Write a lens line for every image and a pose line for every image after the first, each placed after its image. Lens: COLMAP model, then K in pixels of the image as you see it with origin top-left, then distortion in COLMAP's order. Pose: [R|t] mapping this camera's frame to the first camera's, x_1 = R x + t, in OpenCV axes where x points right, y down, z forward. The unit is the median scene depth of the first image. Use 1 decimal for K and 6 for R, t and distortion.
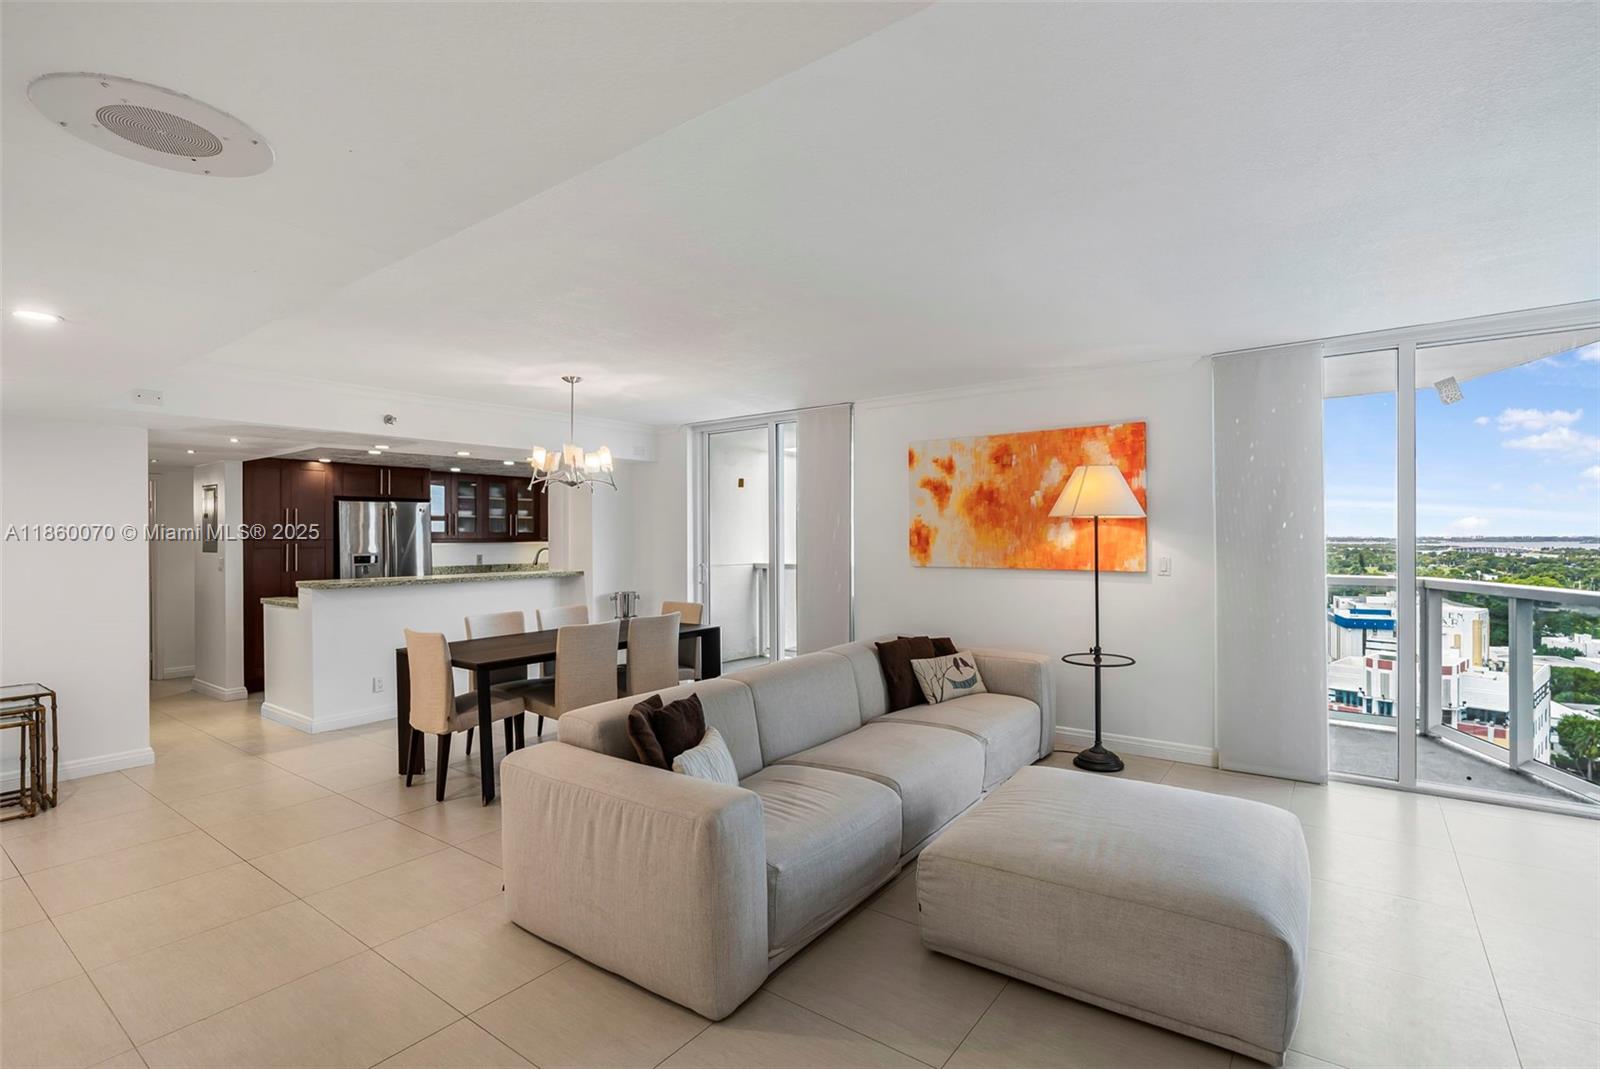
lens RADIAL K [[746.1, 0, 808.4], [0, 746.1, 535.3], [0, 0, 1]] dist [-0.013487, 0.006096]
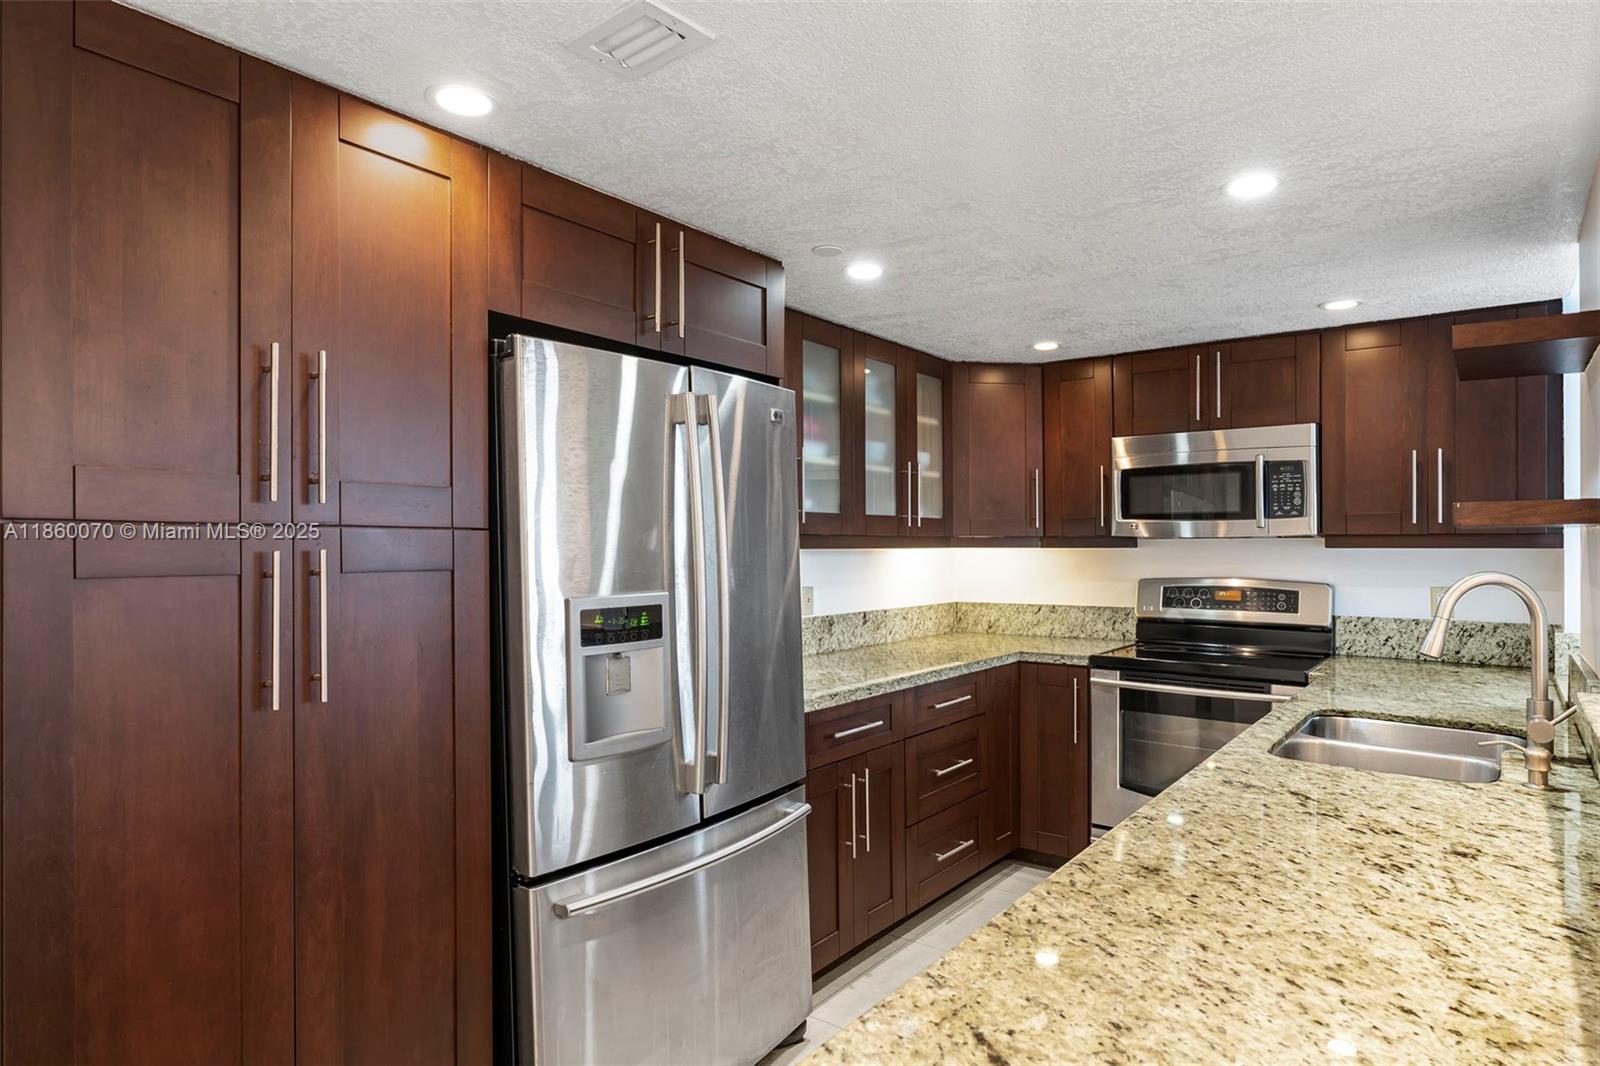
lens RADIAL K [[926.4, 0, 820.6], [0, 926.4, 537.2], [0, 0, 1]] dist [-0.004495, 0.000742]
pose [[0.999950, 0.008762, -0.004840, -0.761480], [-0.008781, 0.999953, -0.004092, 0.011801], [0.004804, 0.004134, 0.999980, 1.041669]]
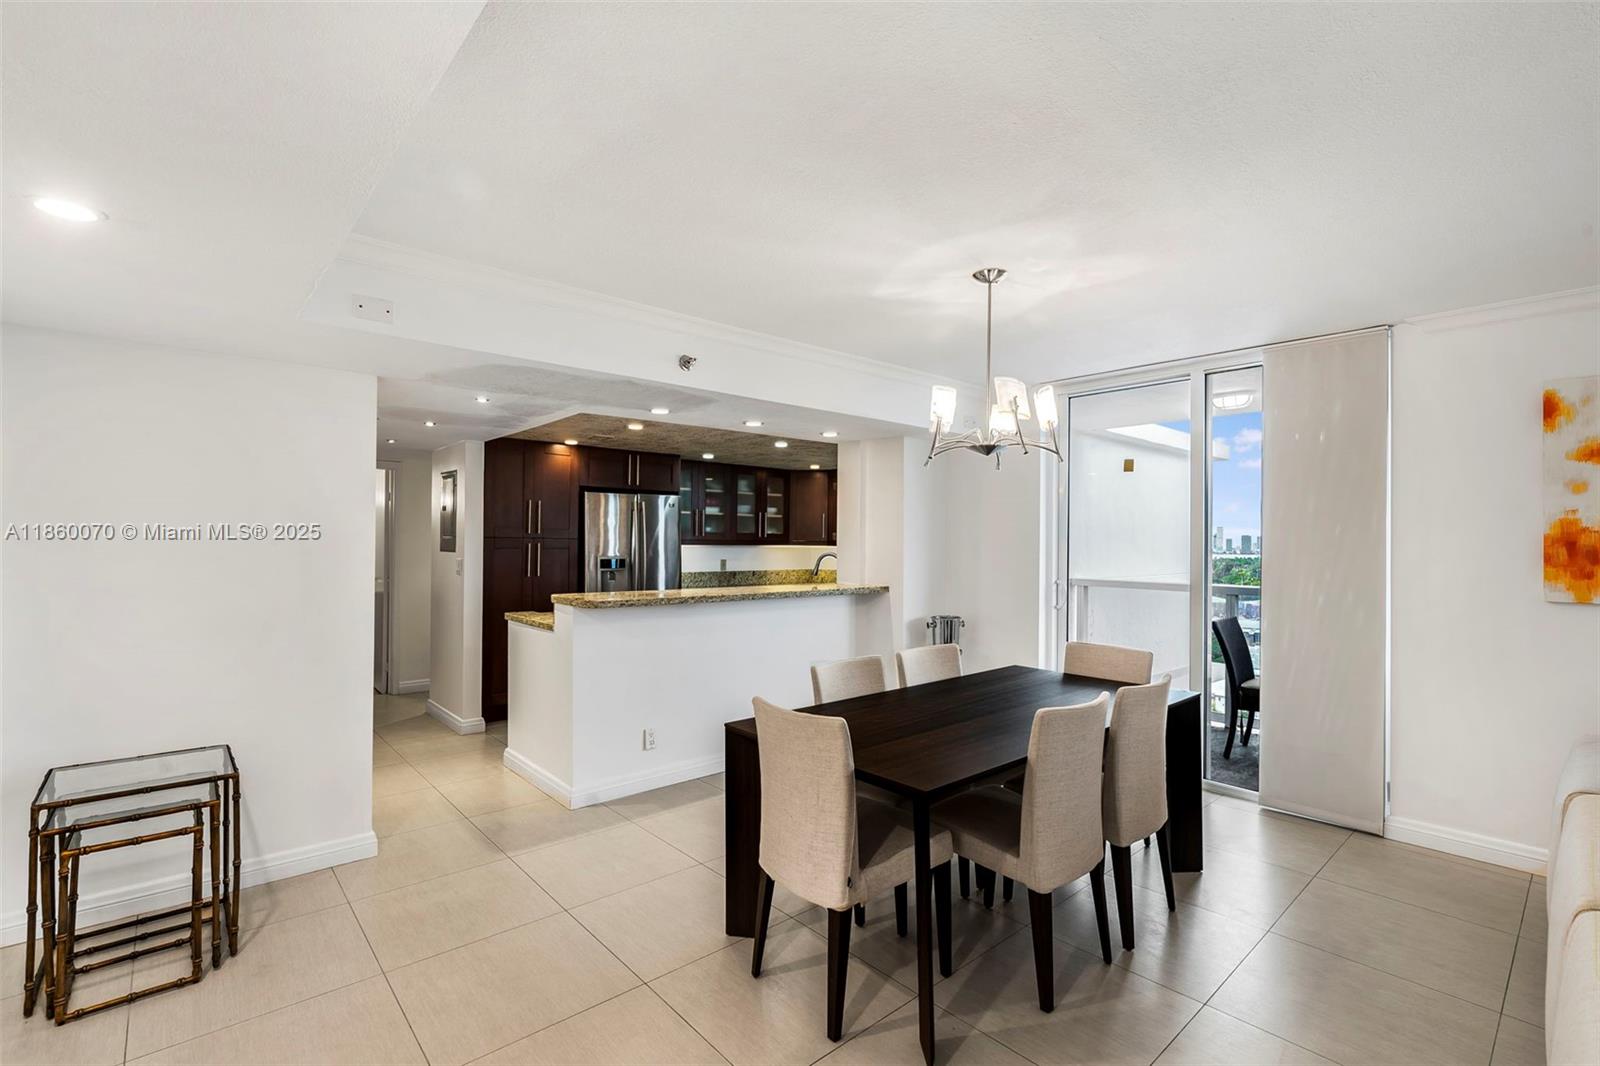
lens RADIAL K [[719.0, 0, 808.7], [0, 719.0, 536.8], [0, 0, 1]] dist [-0.013389, 0.005395]
pose [[0.978577, 0.014778, -0.205349, -0.310494], [-0.015907, 0.999866, -0.003847, 0.003832], [0.205265, 0.007031, 0.978681, 0.374053]]
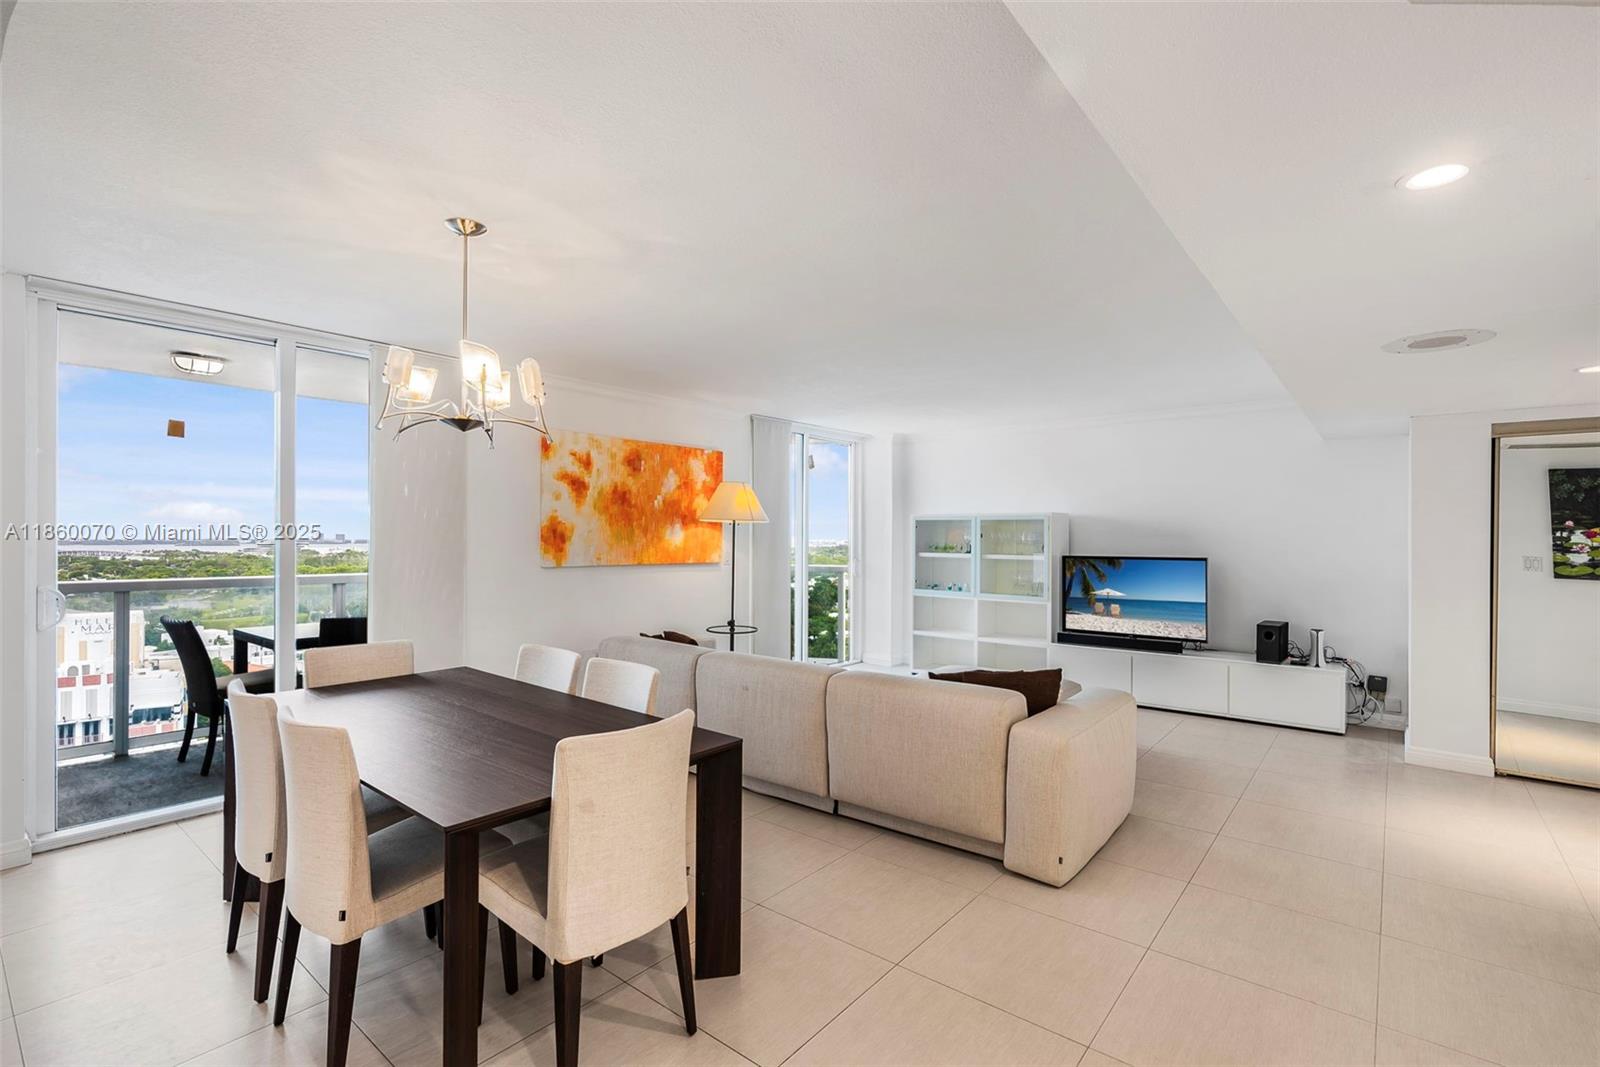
lens RADIAL K [[730.9, 0, 808.7], [0, 730.9, 534.5], [0, 0, 1]] dist [-0.000421, -0.006298]
pose [[0.045812, 0.011507, 0.998884, -0.752356], [-0.005563, 0.999921, -0.011263, 0.011040], [-0.998935, -0.005040, 0.045872, 0.672195]]
